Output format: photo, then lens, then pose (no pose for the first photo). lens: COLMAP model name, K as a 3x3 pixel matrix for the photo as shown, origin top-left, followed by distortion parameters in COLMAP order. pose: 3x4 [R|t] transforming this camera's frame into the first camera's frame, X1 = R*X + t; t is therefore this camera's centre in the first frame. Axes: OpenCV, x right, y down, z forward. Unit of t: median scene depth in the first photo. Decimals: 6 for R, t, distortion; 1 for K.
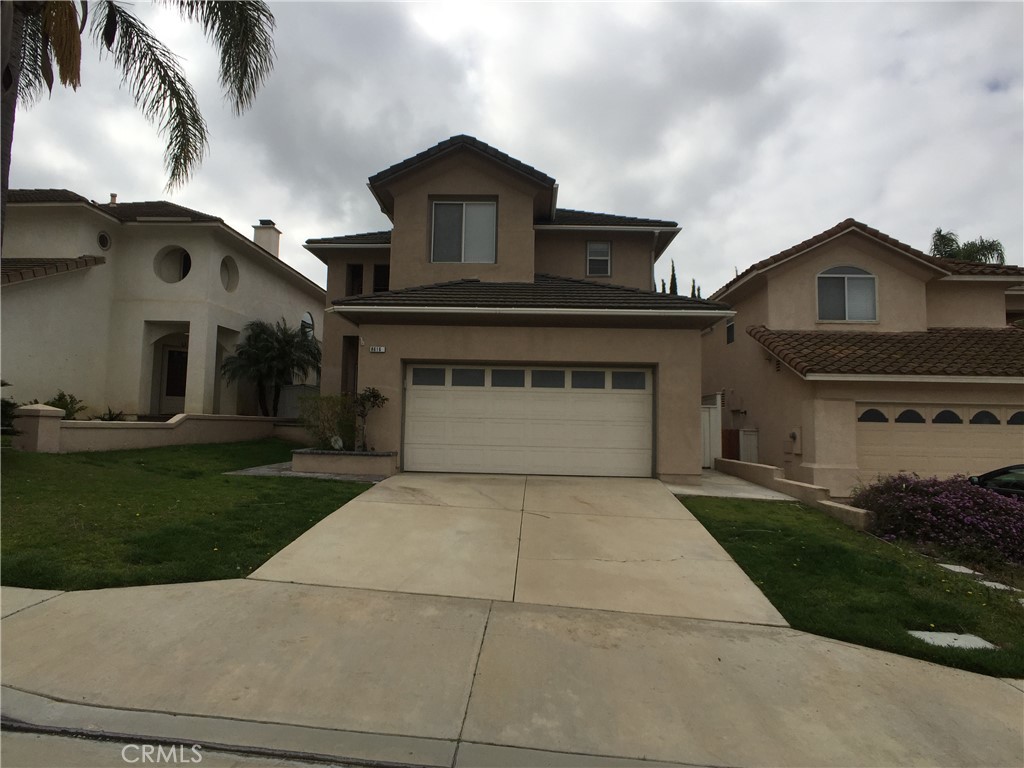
lens RADIAL K [[574.0, 0, 504.6], [0, 574.0, 381.0], [0, 0, 1]] dist [-0.002292, -0.003293]
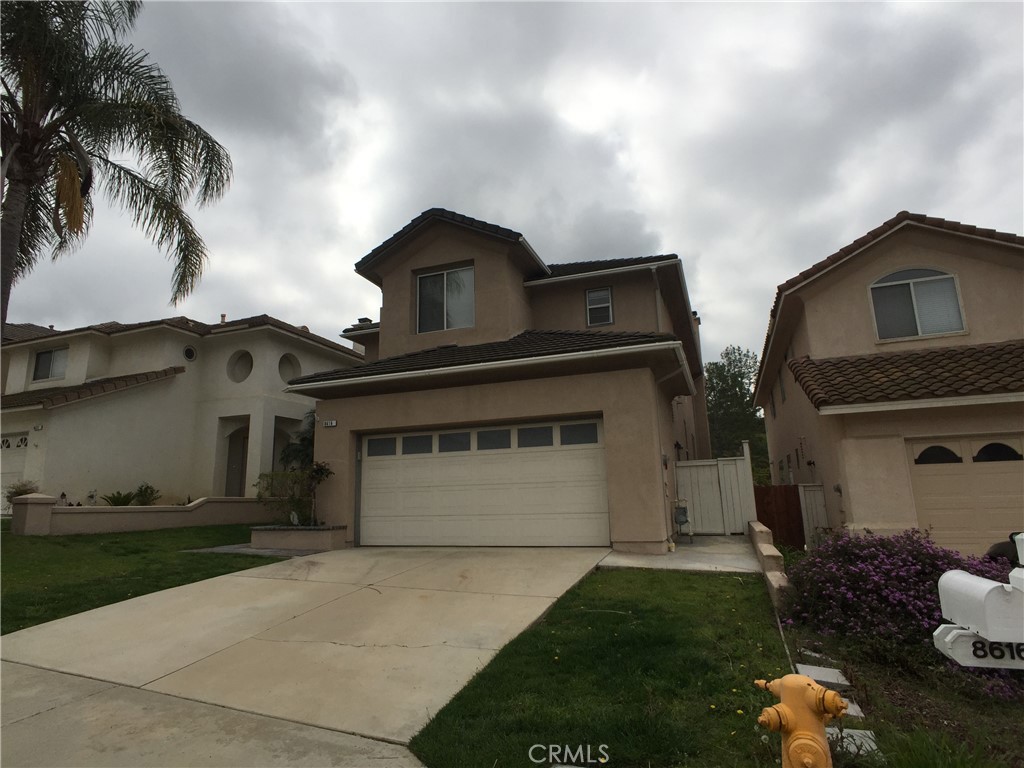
lens RADIAL K [[574.0, 0, 506.8], [0, 574.0, 379.6], [0, 0, 1]] dist [-0.002292, -0.003293]
pose [[0.947874, -0.109909, -0.299090, 0.317463], [0.069136, 0.987208, -0.143671, 0.029342], [0.311055, 0.115504, 0.943347, 0.103147]]
